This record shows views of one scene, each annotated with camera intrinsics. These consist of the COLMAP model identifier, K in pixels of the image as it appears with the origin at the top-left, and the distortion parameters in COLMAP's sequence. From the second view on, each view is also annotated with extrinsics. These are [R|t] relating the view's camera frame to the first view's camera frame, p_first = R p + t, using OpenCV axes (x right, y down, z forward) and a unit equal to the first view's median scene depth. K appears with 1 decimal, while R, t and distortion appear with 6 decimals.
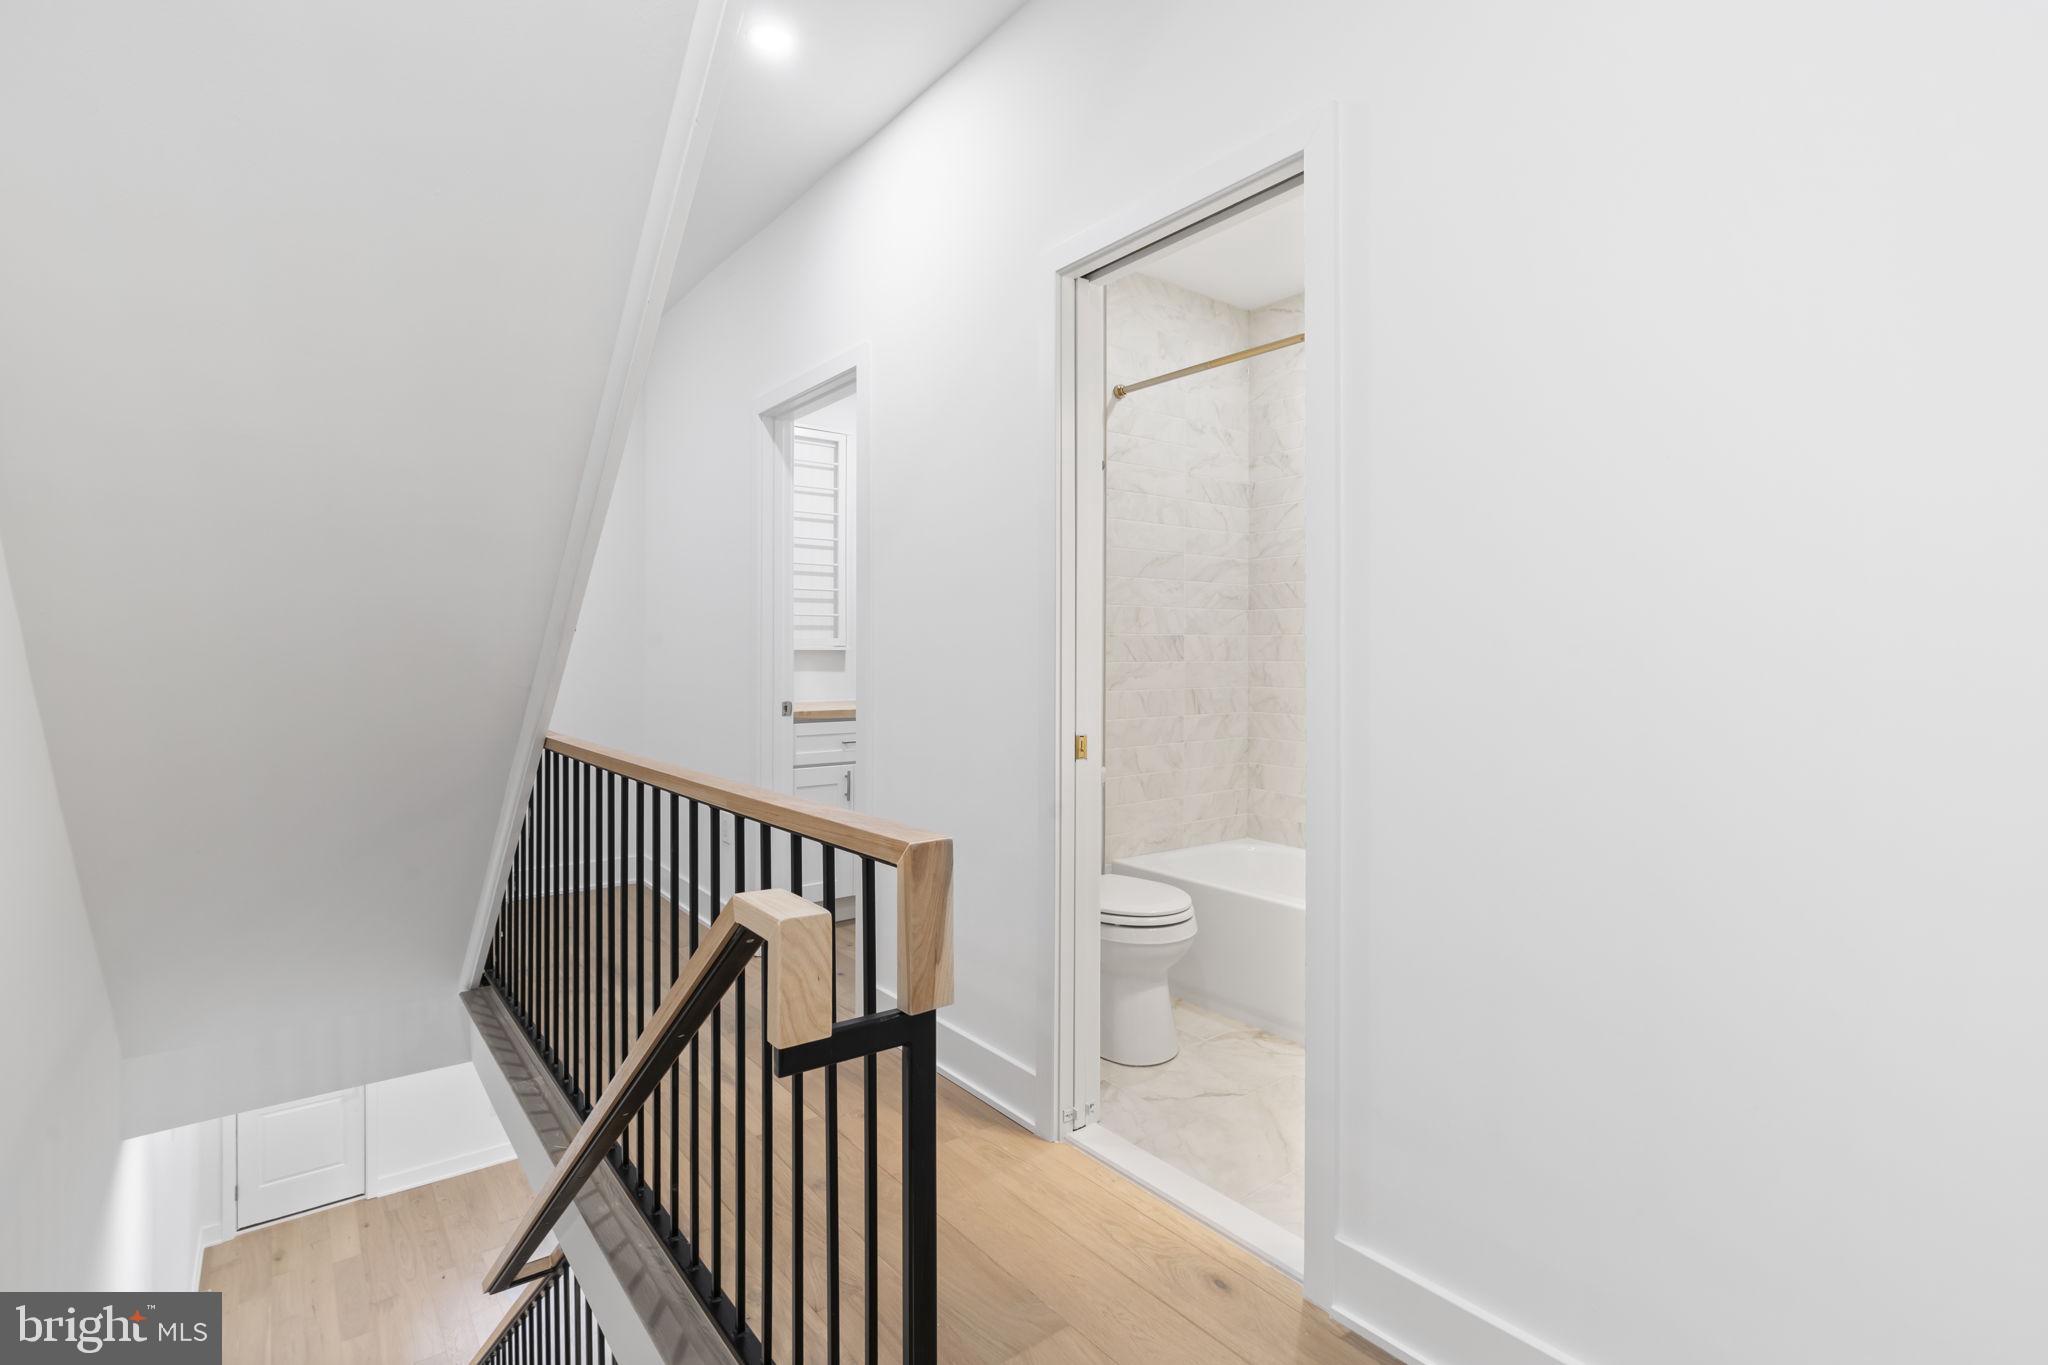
lens RADIAL K [[960.3, 0, 1018.7], [0, 960.3, 675.8], [0, 0, 1]] dist [-0.001779, 0.000268]
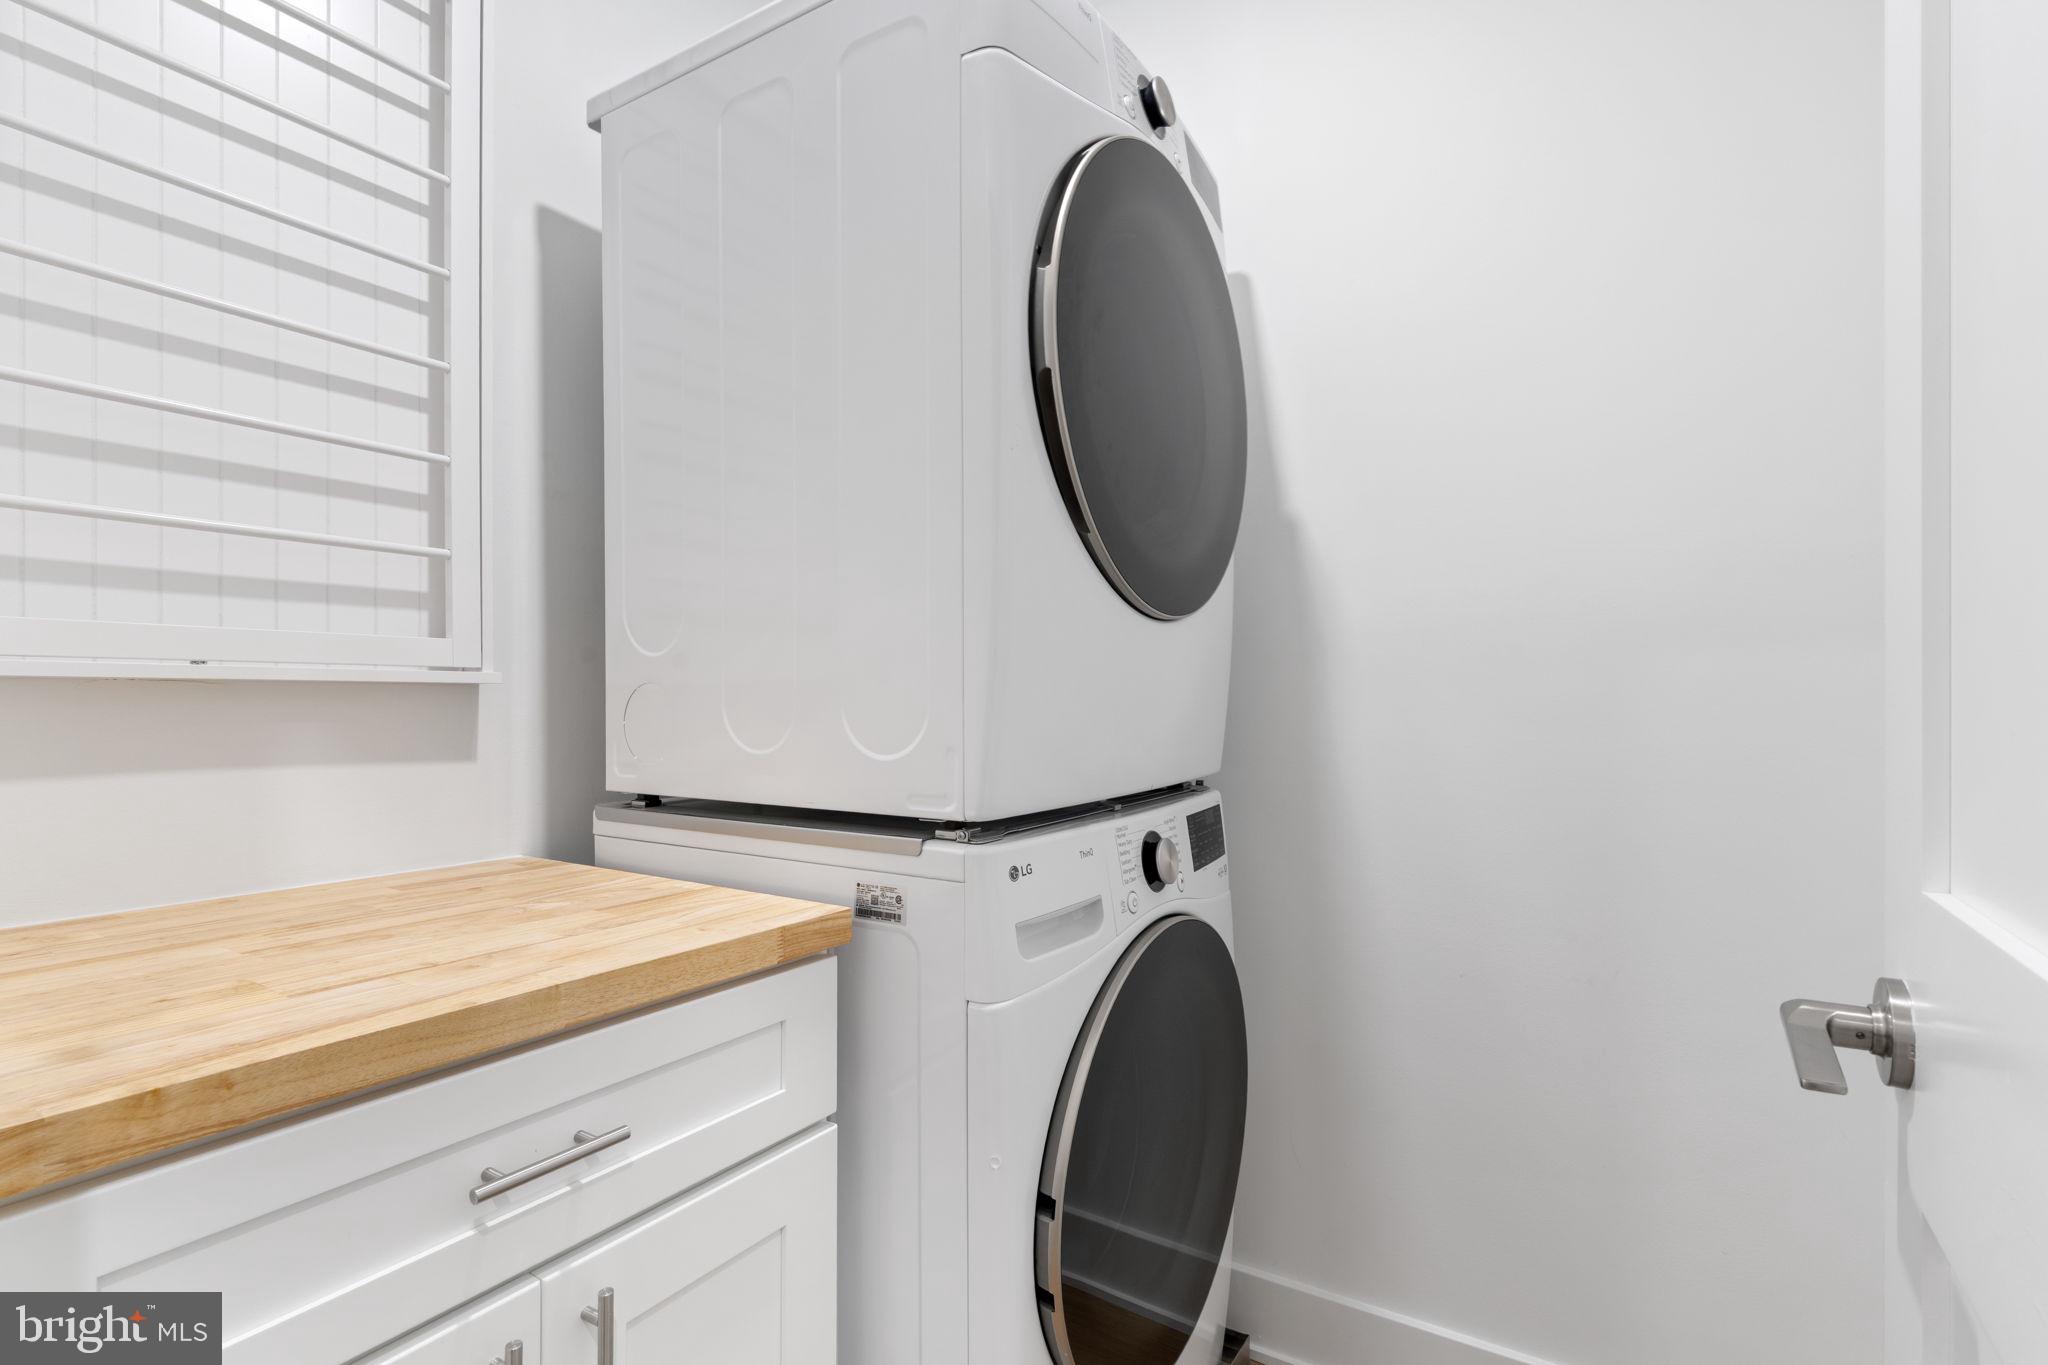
lens RADIAL K [[960.3, 0, 1018.7], [0, 960.3, 675.8], [0, 0, 1]] dist [-0.001779, 0.000268]
pose [[0.936376, -0.000662, 0.350998, -0.132655], [0.010032, 0.999640, -0.024878, -0.020483], [-0.350855, 0.026817, 0.936046, 0.692091]]
